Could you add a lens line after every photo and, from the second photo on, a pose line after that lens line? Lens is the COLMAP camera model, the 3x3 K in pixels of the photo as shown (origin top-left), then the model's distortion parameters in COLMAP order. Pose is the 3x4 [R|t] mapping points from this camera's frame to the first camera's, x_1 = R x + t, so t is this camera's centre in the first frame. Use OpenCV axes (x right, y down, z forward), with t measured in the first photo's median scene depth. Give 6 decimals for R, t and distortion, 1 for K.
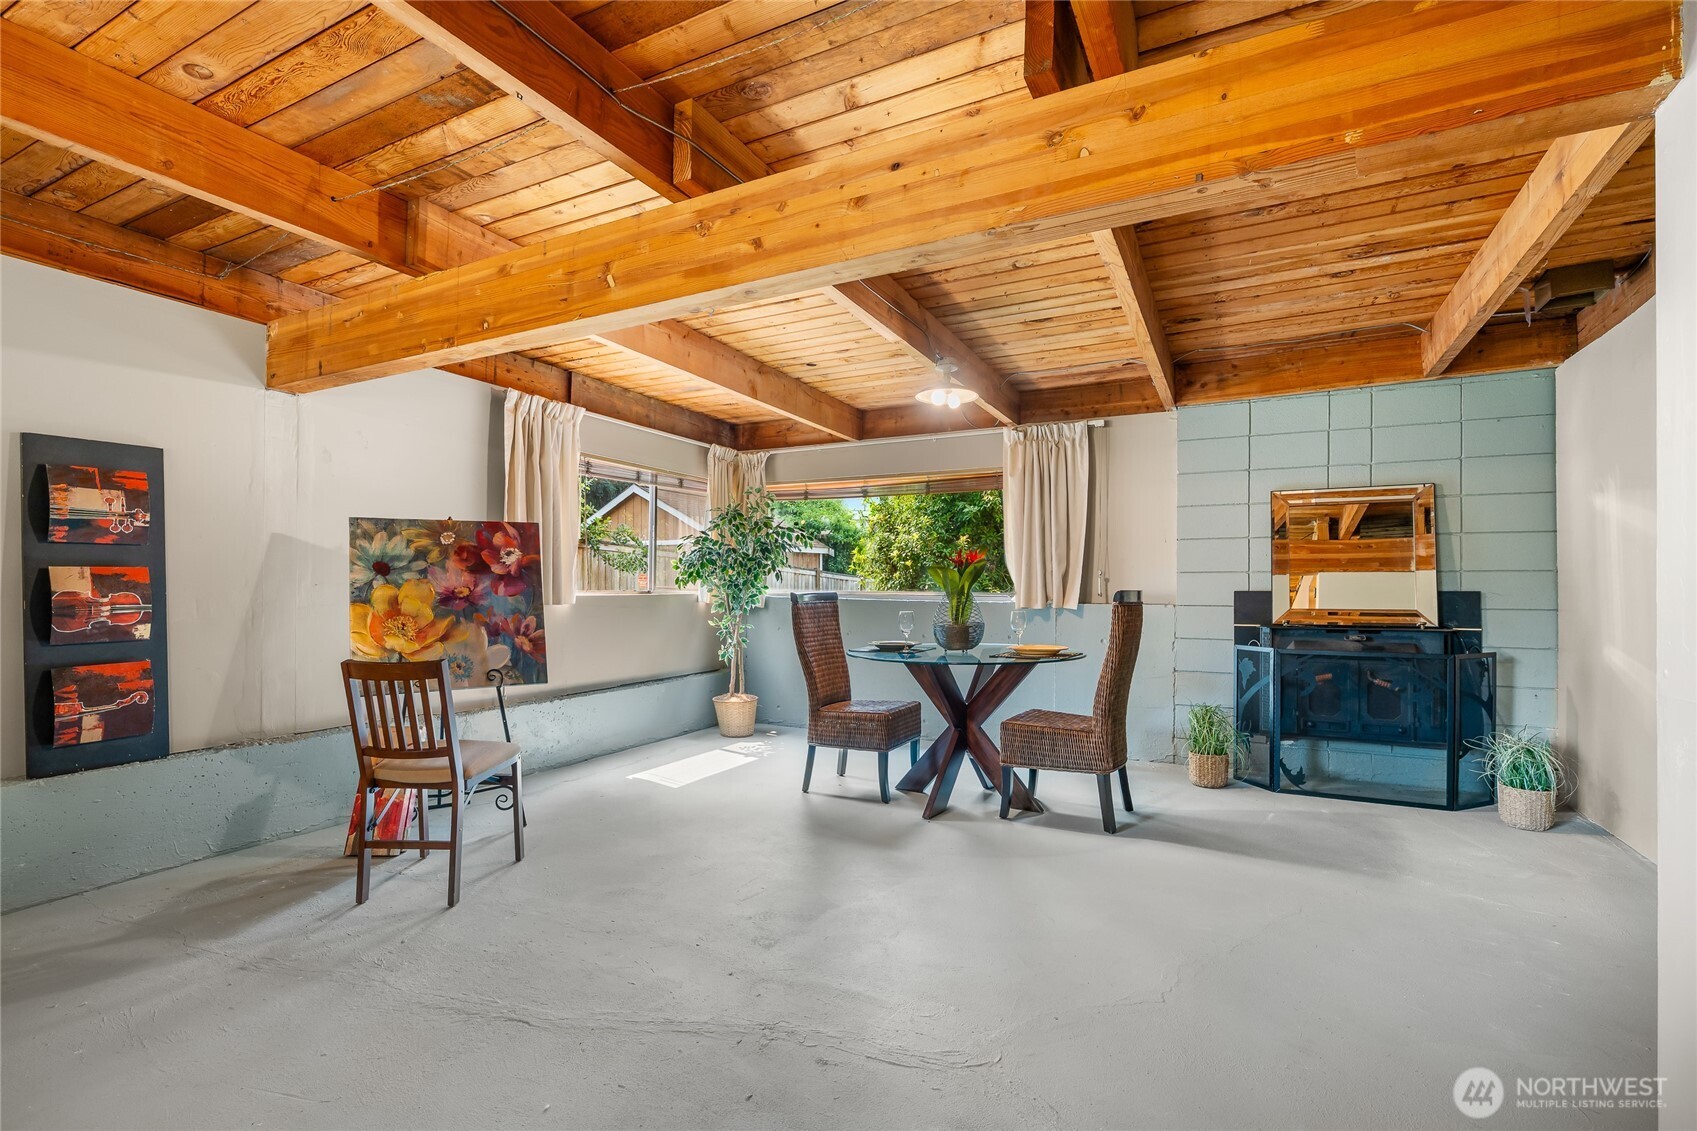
lens RADIAL K [[783.3, 0, 860.8], [0, 783.3, 590.2], [0, 0, 1]] dist [-0.011915, 0.003324]
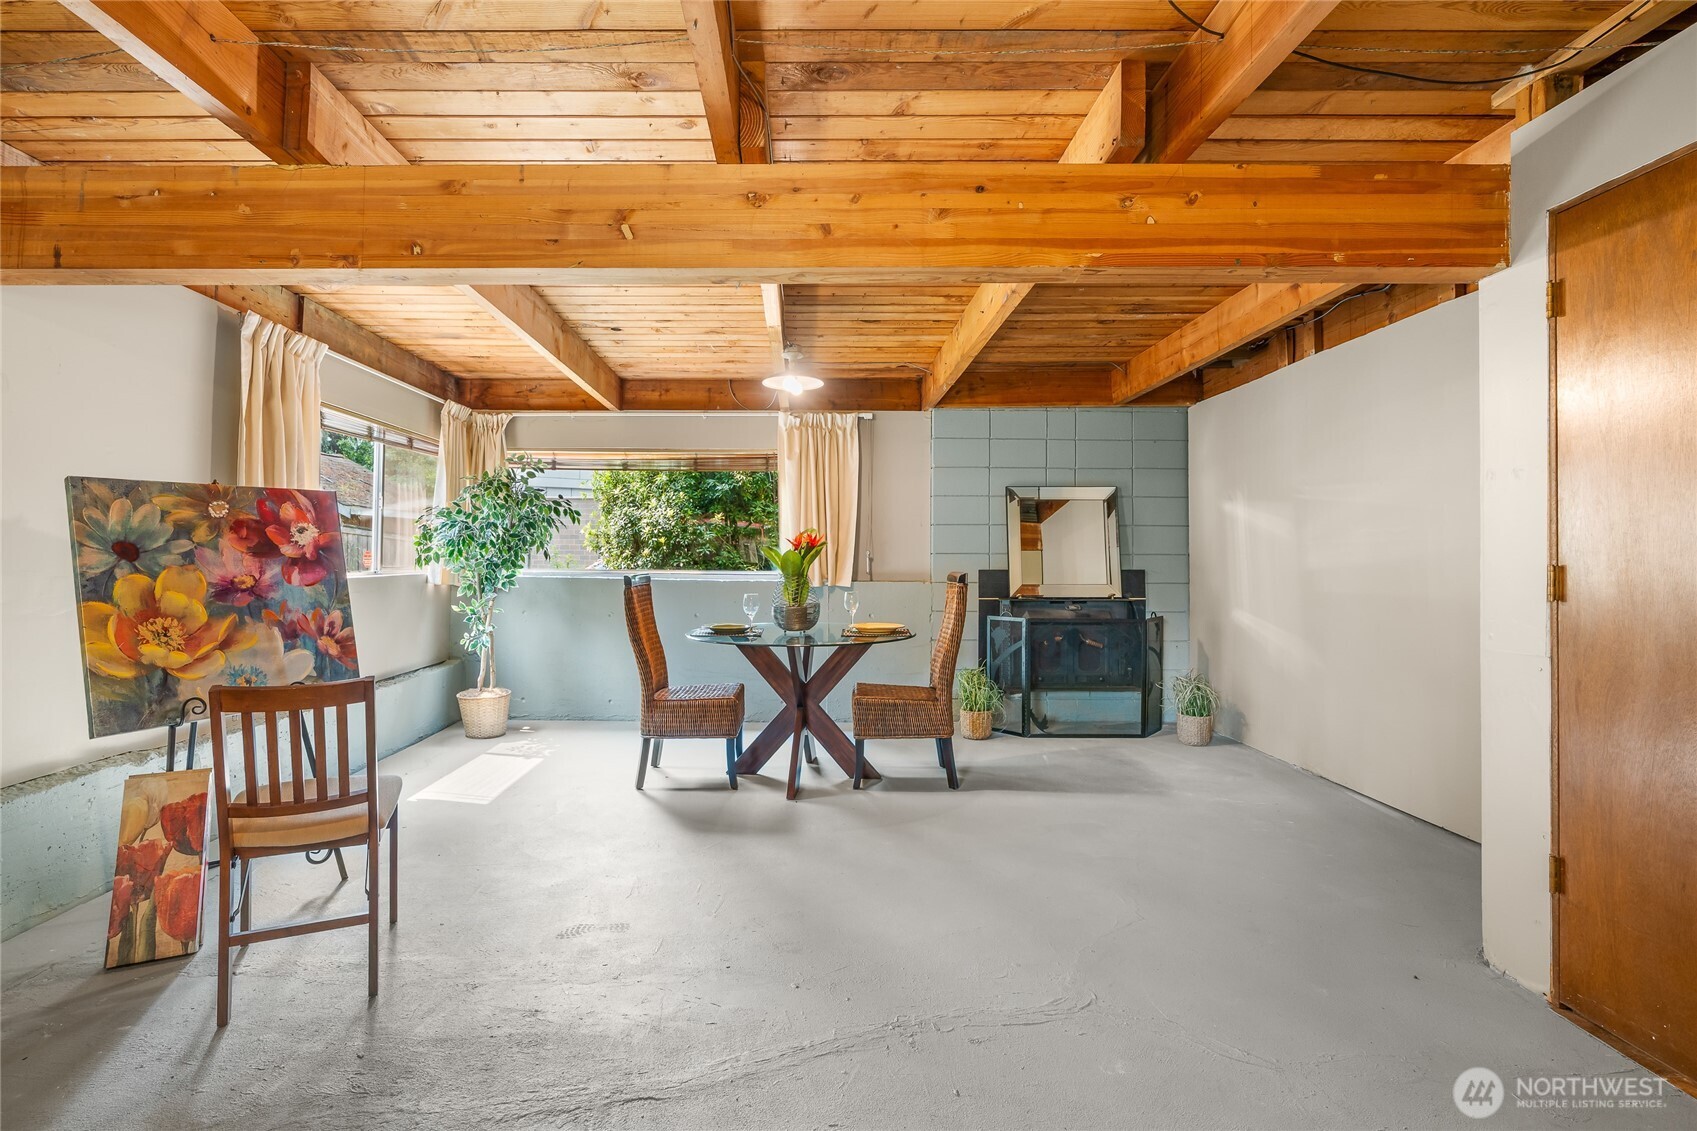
lens RADIAL K [[783.3, 0, 813.0], [0, 783.3, 553.9], [0, 0, 1]] dist [-0.011915, 0.003324]
pose [[0.889298, 0.003262, 0.457316, -0.354572], [-0.000526, 0.999981, -0.006109, -0.019316], [-0.457327, 0.005192, 0.889283, 0.084187]]
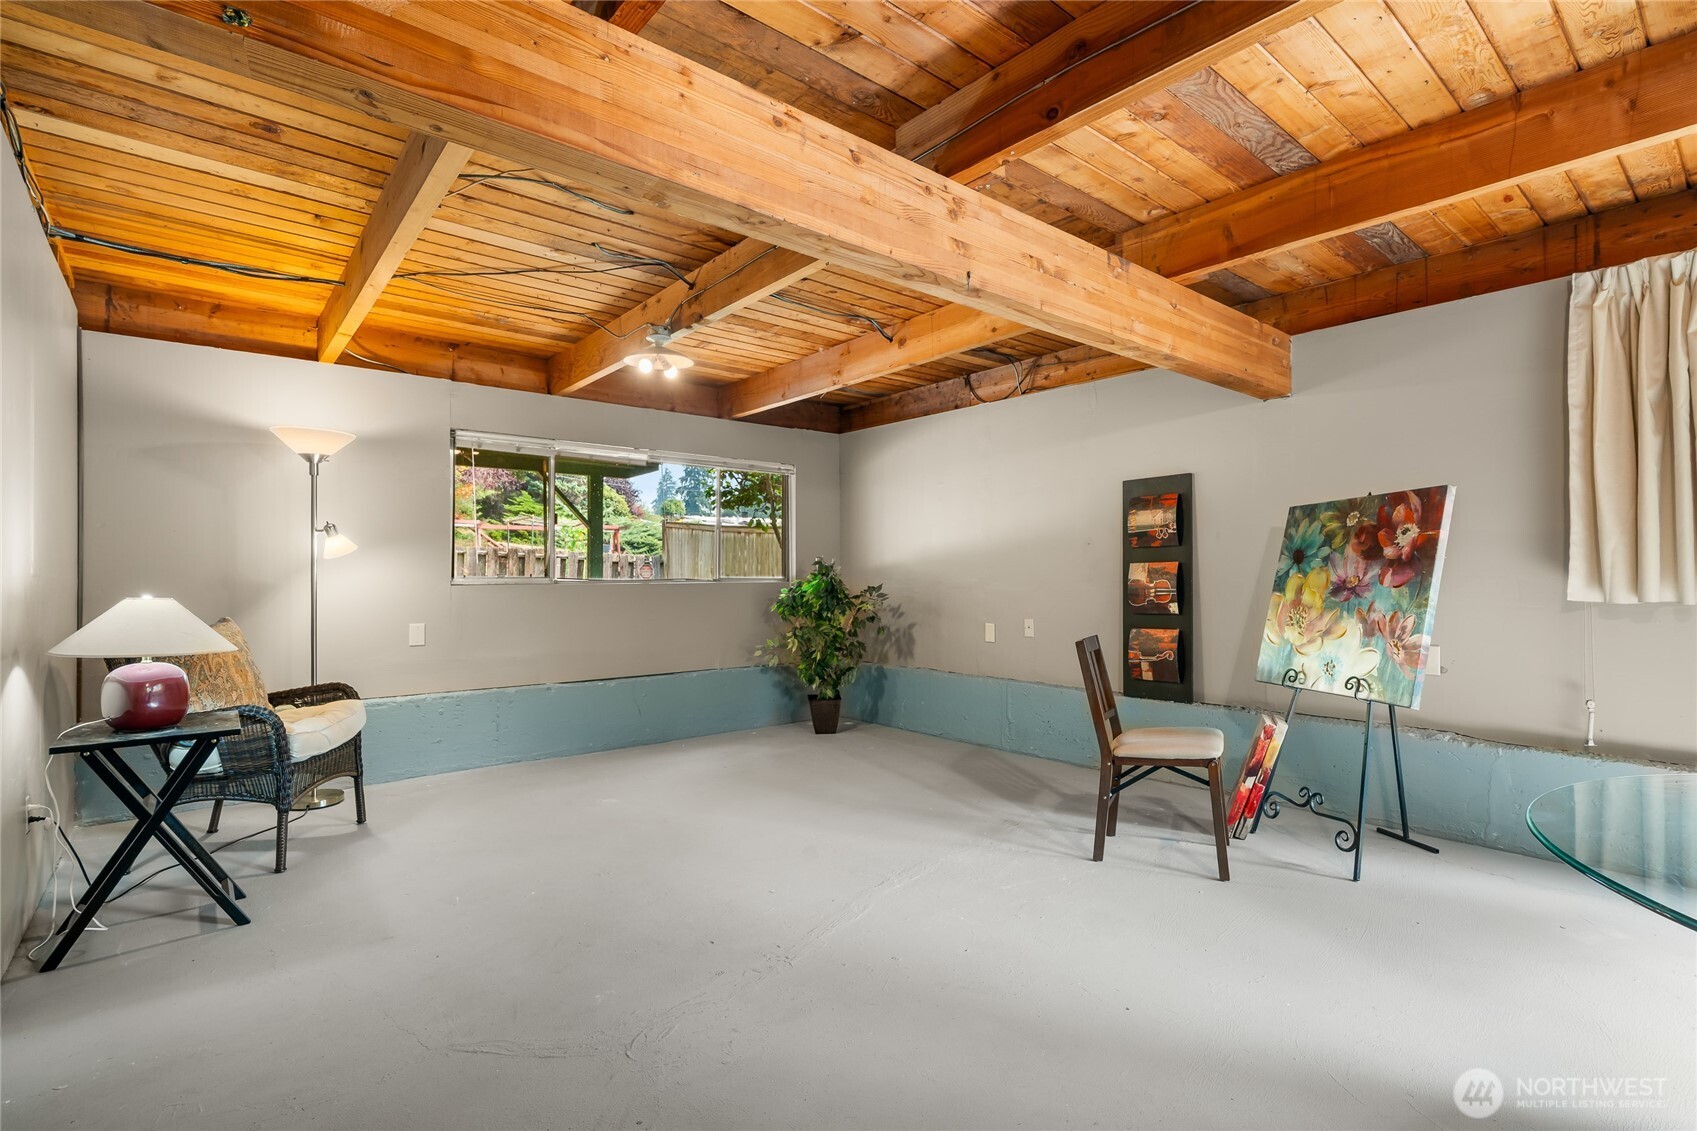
lens RADIAL K [[783.3, 0, 841.0], [0, 783.3, 573.9], [0, 0, 1]] dist [-0.011915, 0.003324]
pose [[-0.409750, -0.001066, -0.912197, 0.471033], [0.002948, 0.999993, -0.002492, -0.005164], [0.912193, -0.003711, -0.409744, 0.811497]]
